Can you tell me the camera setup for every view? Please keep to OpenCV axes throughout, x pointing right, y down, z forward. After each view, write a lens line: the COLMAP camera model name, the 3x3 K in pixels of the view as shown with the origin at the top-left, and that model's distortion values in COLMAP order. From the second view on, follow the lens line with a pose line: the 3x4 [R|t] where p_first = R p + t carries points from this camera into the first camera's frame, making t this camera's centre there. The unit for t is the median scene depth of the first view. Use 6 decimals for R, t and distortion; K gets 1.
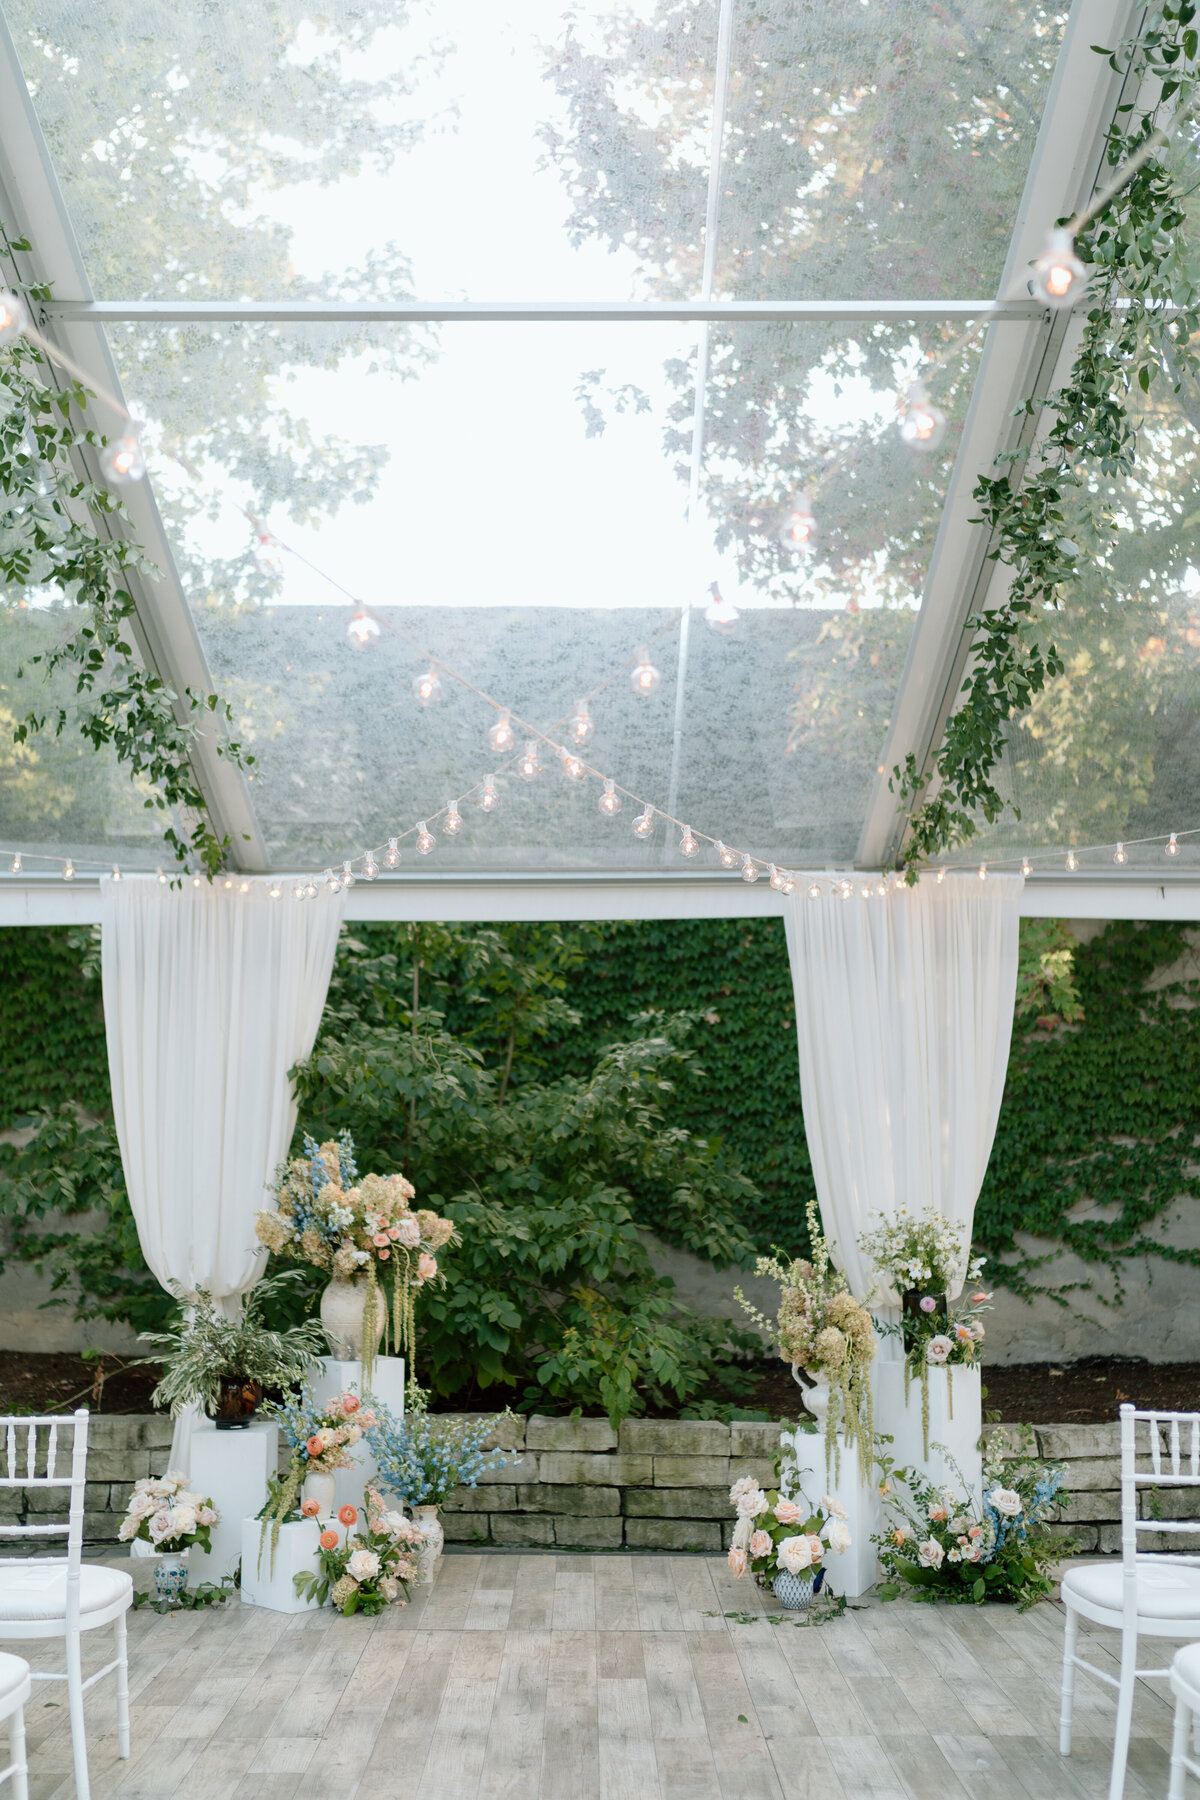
lens RADIAL K [[1817.3, 0, 584.1], [0, 1817.3, 898.7], [0, 0, 1]] dist [-0.004619, 0.003417]
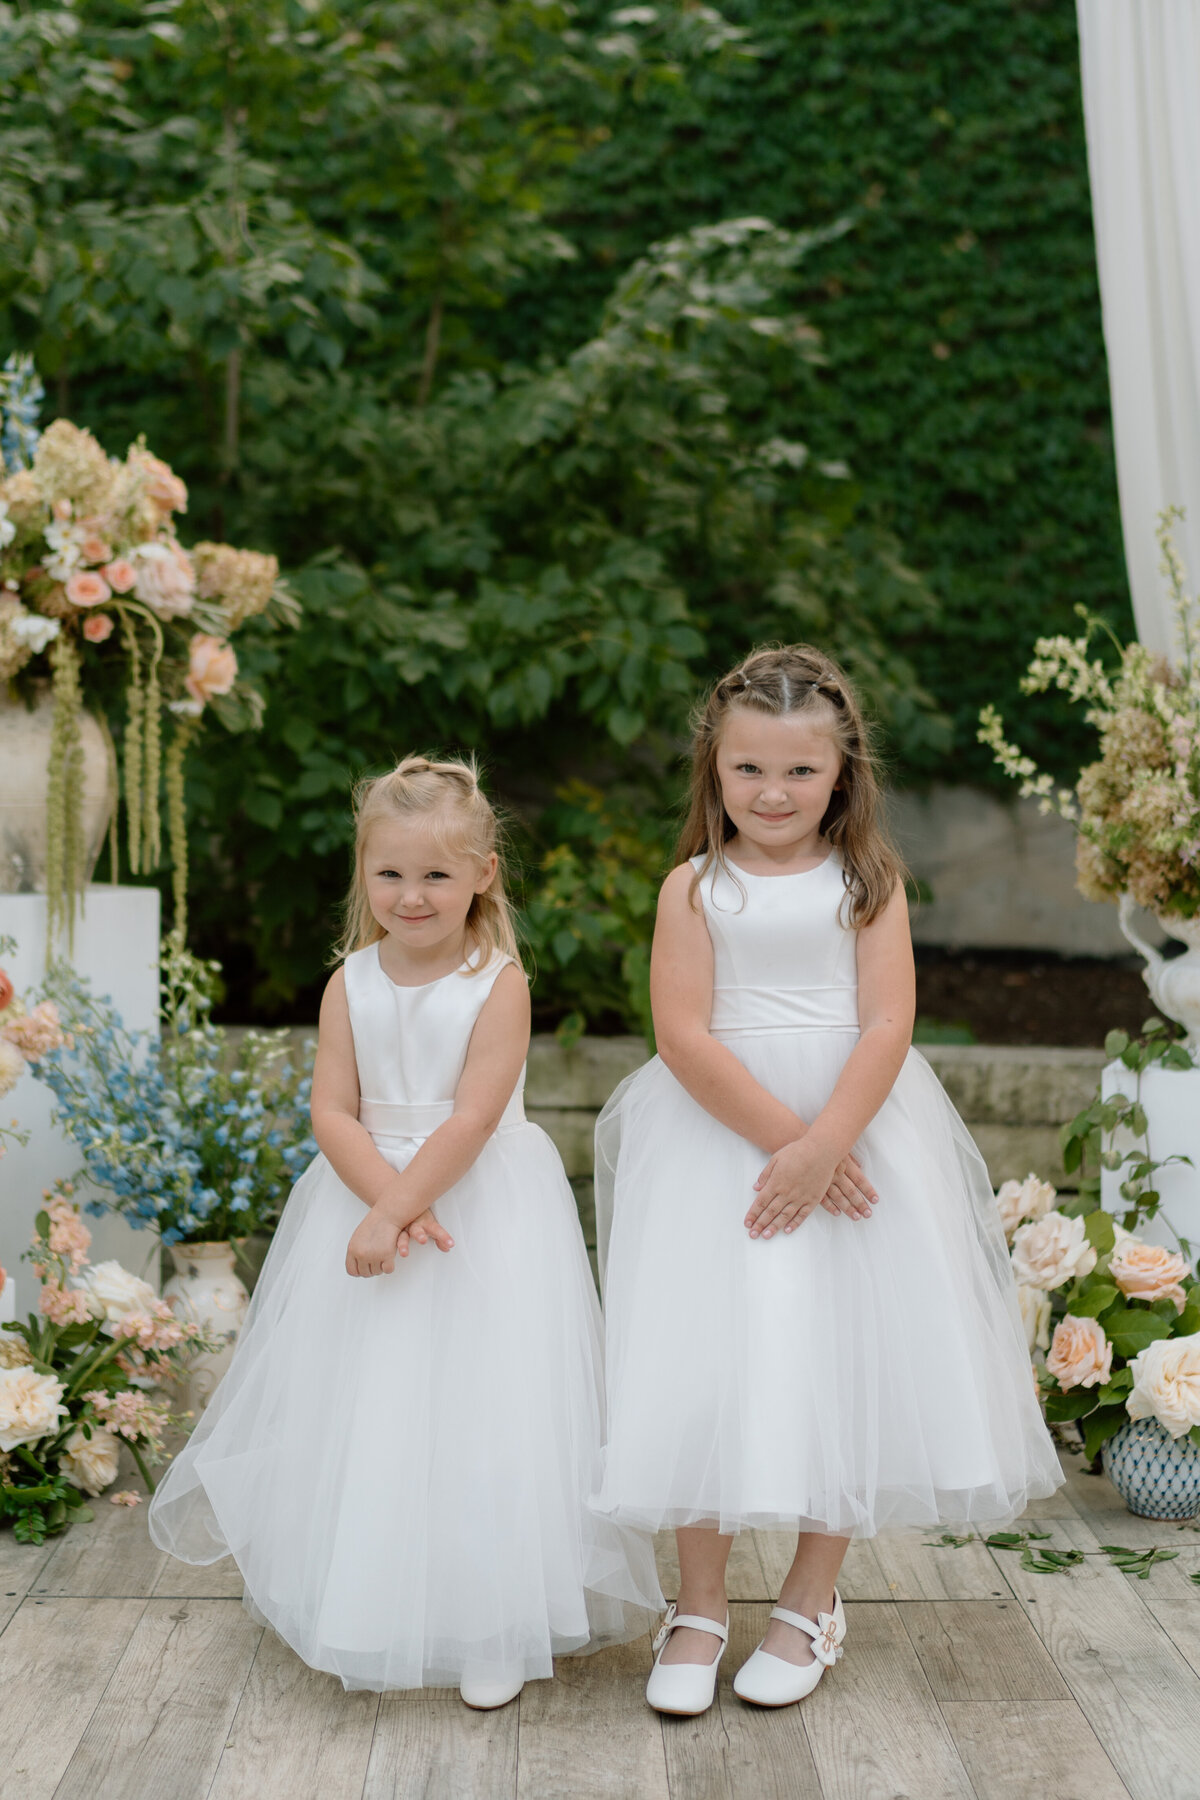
lens RADIAL K [[2419.4, 0, 568.7], [0, 2419.4, 714.9], [0, 0, 1]] dist [-0.004278, 0.022901]
pose [[0.999964, 0.003311, 0.007869, -0.010960], [-0.004355, 0.990625, 0.136536, 0.136055], [-0.007343, -0.136566, 0.990604, 0.454432]]
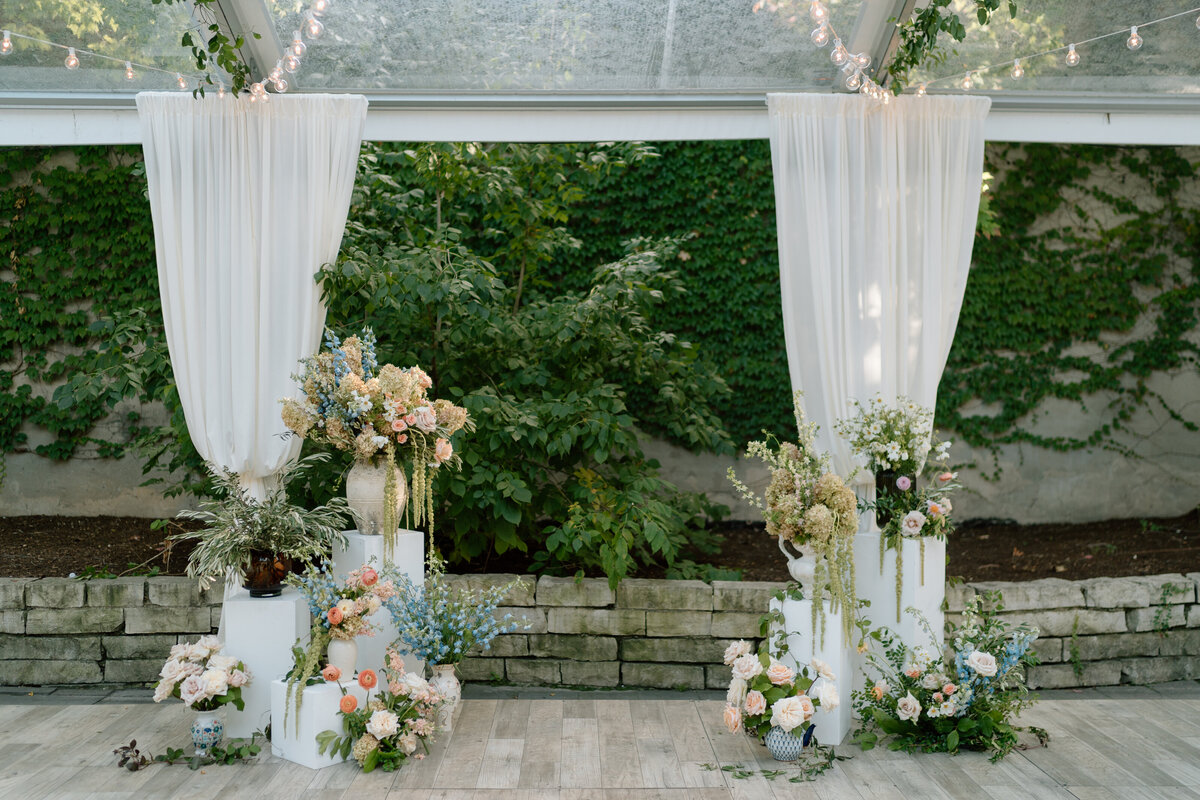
lens RADIAL K [[1211.6, 0, 600.0], [0, 1211.6, 400.0], [0, 0, 1]] dist [-0.004619, 0.003417]
pose [[0.999803, -0.000602, 0.019839, -0.007091], [-0.002484, 0.987888, 0.155146, 0.059140], [-0.019692, -0.155165, 0.987692, 0.281614]]
